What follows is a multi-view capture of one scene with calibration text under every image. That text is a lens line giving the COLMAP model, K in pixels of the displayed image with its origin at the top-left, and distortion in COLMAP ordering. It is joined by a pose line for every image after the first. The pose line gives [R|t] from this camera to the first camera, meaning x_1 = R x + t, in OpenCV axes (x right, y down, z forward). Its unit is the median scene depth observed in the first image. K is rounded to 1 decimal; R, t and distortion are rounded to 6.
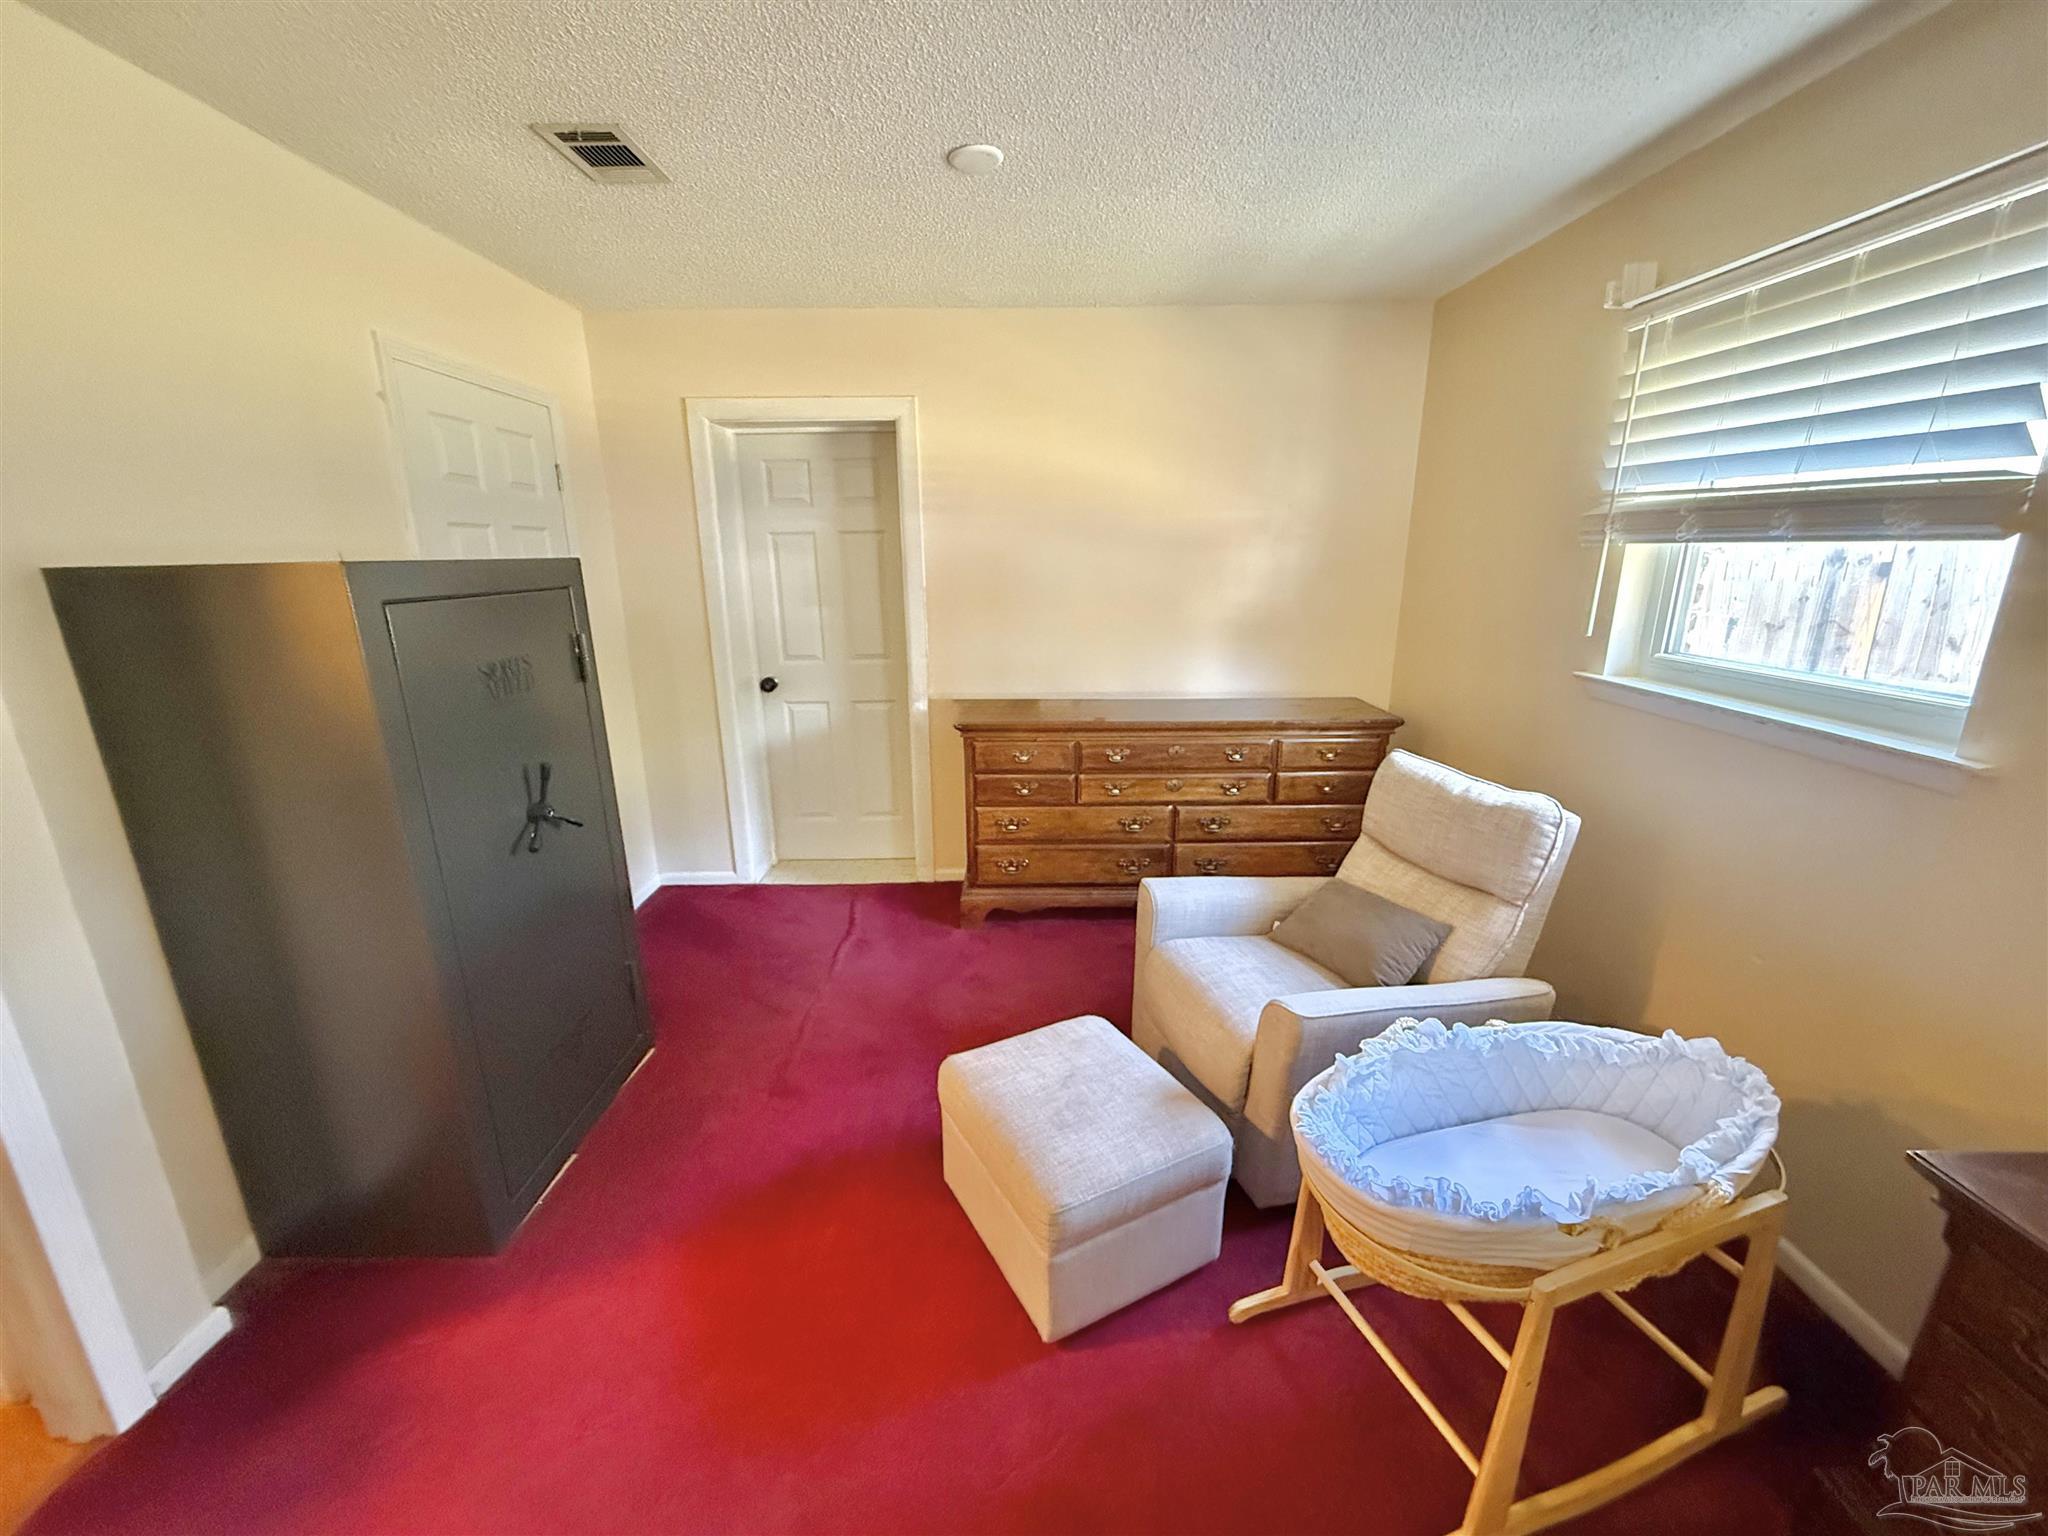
lens RADIAL K [[819.8, 0, 1012.8], [0, 819.8, 767.9], [0, 0, 1]] dist [0.000315, 0.000361]
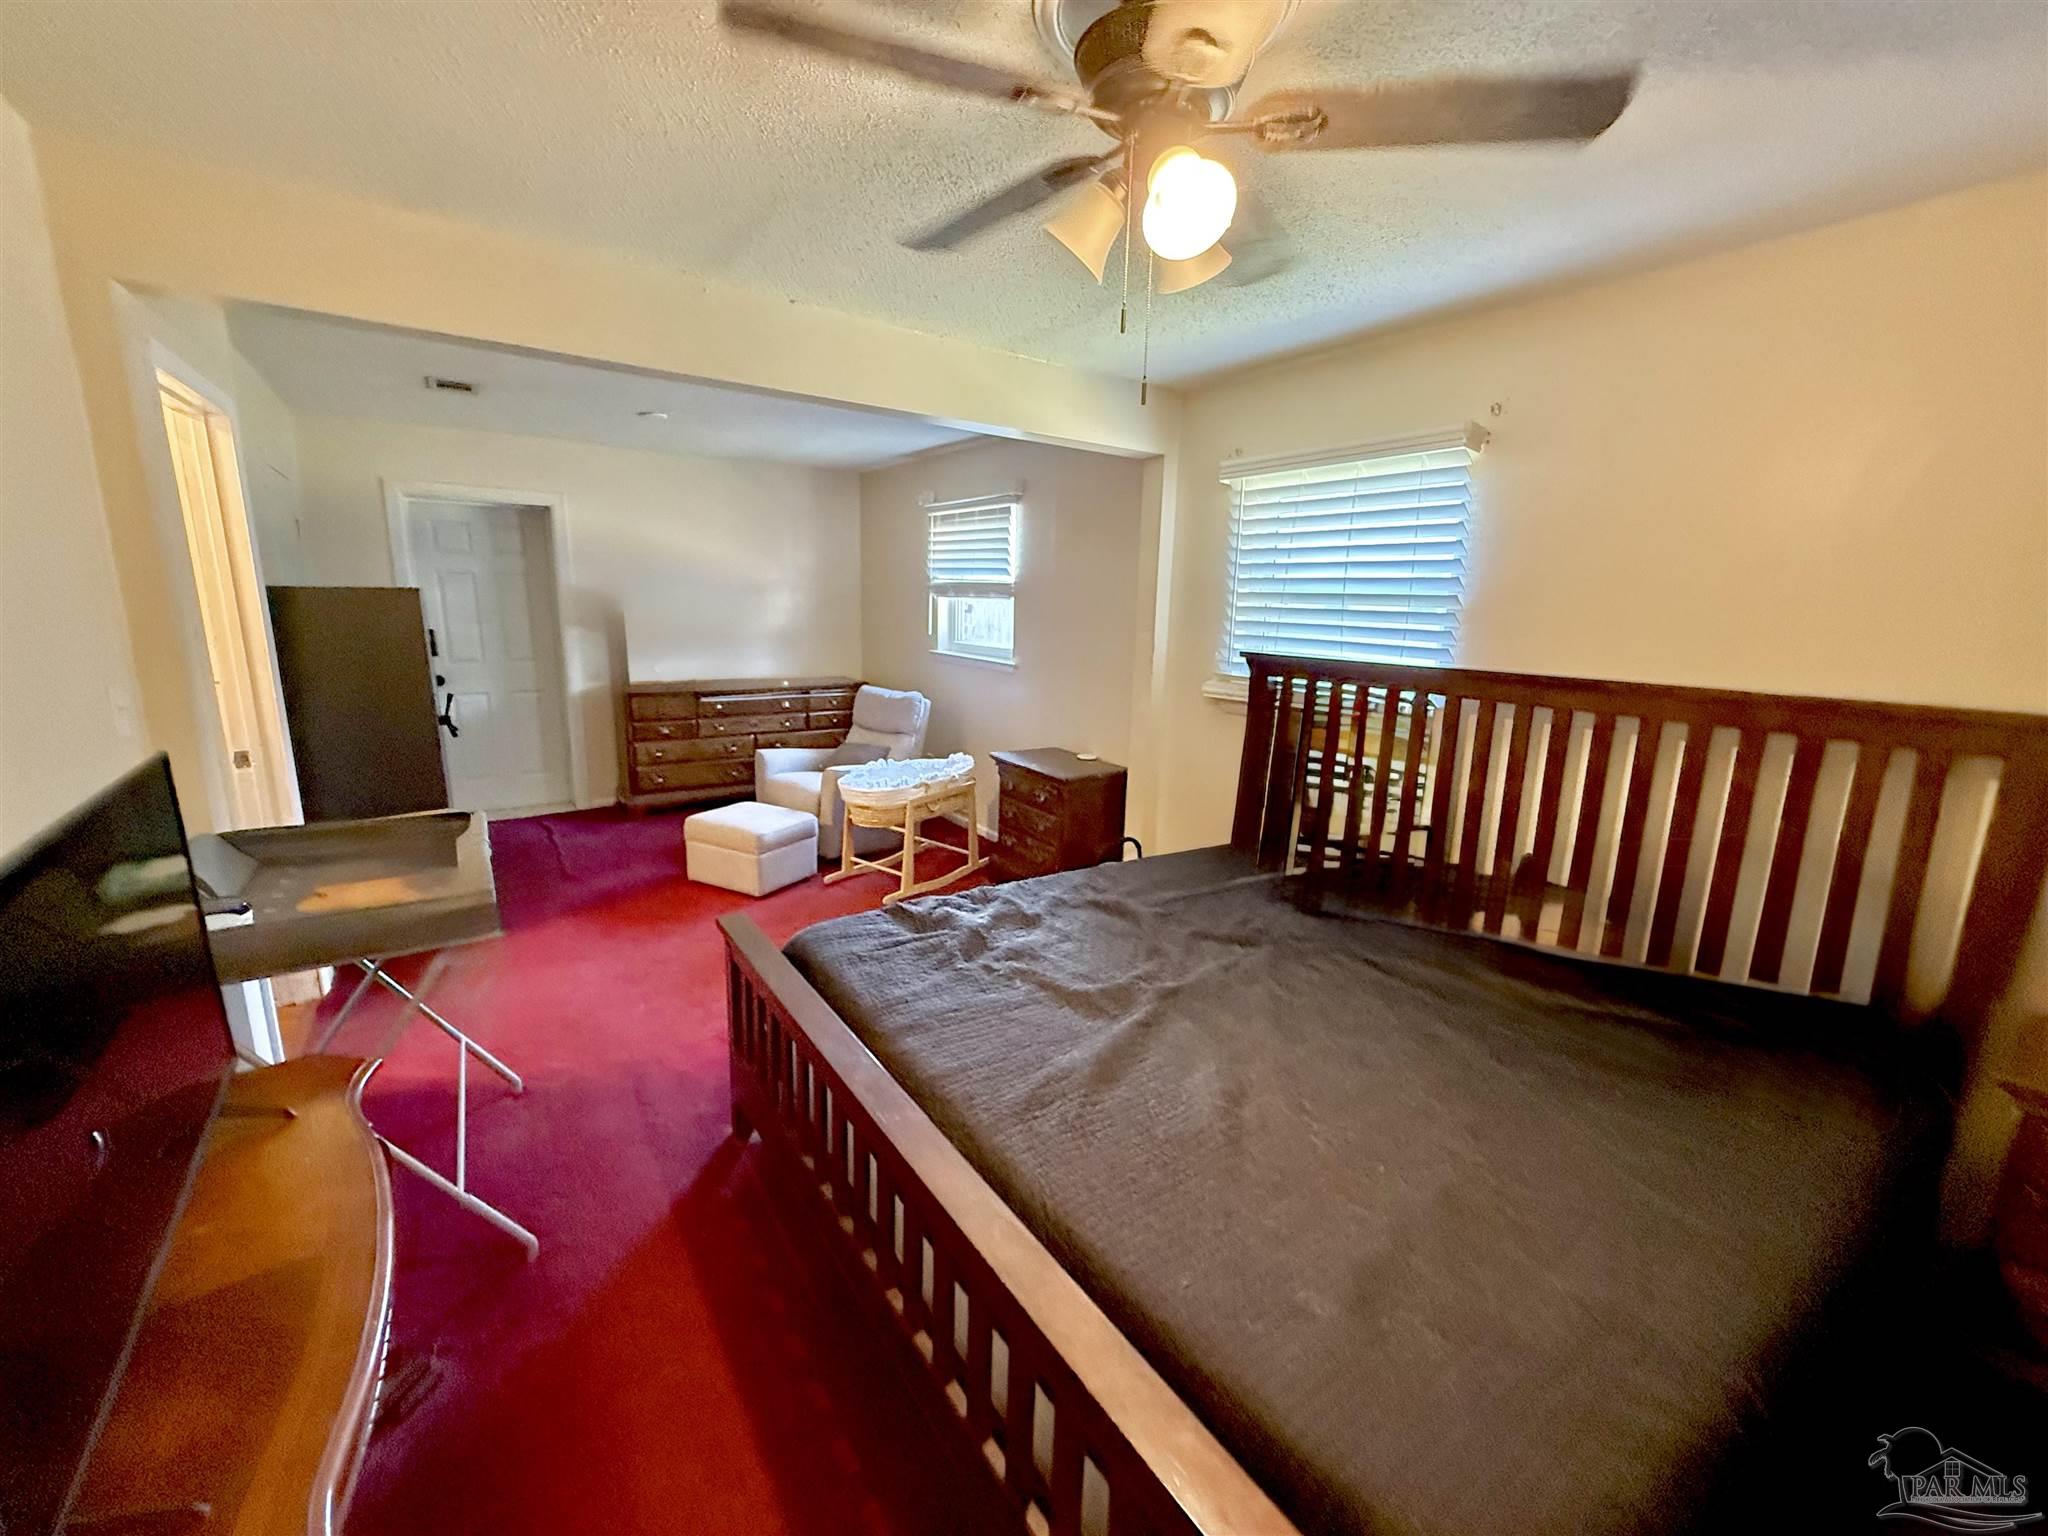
lens RADIAL K [[819.8, 0, 1021.0], [0, 819.8, 766.1], [0, 0, 1]] dist [0.000315, 0.000361]
pose [[0.818739, -0.083510, 0.568060, -0.468589], [0.115845, 0.993046, -0.020981, 0.292274], [-0.562357, 0.082985, 0.822720, -1.062478]]
